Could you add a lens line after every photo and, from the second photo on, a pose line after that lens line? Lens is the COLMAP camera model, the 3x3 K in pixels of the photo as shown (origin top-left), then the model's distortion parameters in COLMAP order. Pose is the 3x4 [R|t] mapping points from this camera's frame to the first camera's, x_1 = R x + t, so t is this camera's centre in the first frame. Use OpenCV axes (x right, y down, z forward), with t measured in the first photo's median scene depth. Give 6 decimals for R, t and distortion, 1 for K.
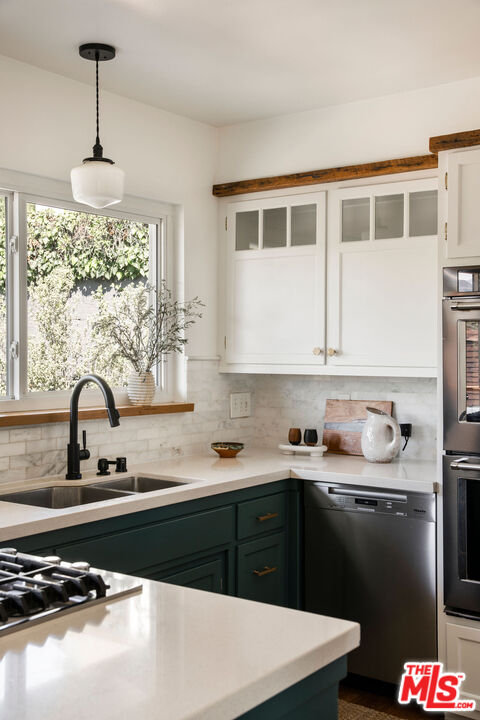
lens RADIAL K [[802.5, 0, 240.0], [0, 802.5, 360.0], [0, 0, 1]] dist [0.018914, 0.037818]
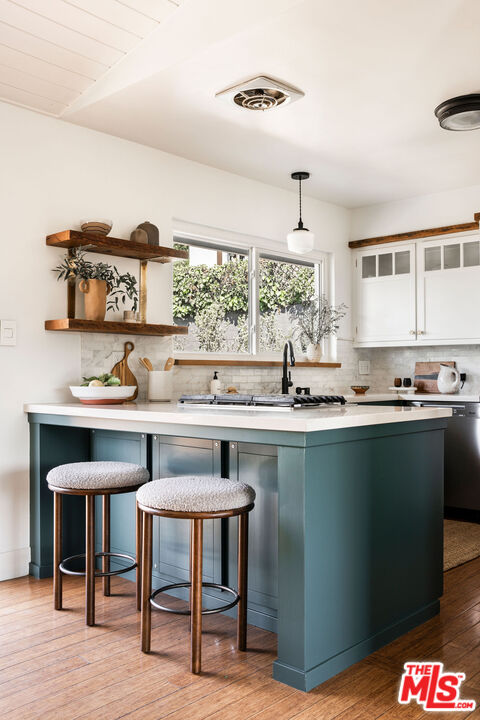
lens RADIAL K [[662.9, 0, 227.9], [0, 662.9, 377.9], [0, 0, 1]] dist [-0.060891, 0.005878]
pose [[0.992356, -0.004187, -0.123338, -0.125246], [0.001605, 0.999778, -0.021025, 0.117194], [0.123399, 0.020666, 0.992142, -0.489673]]
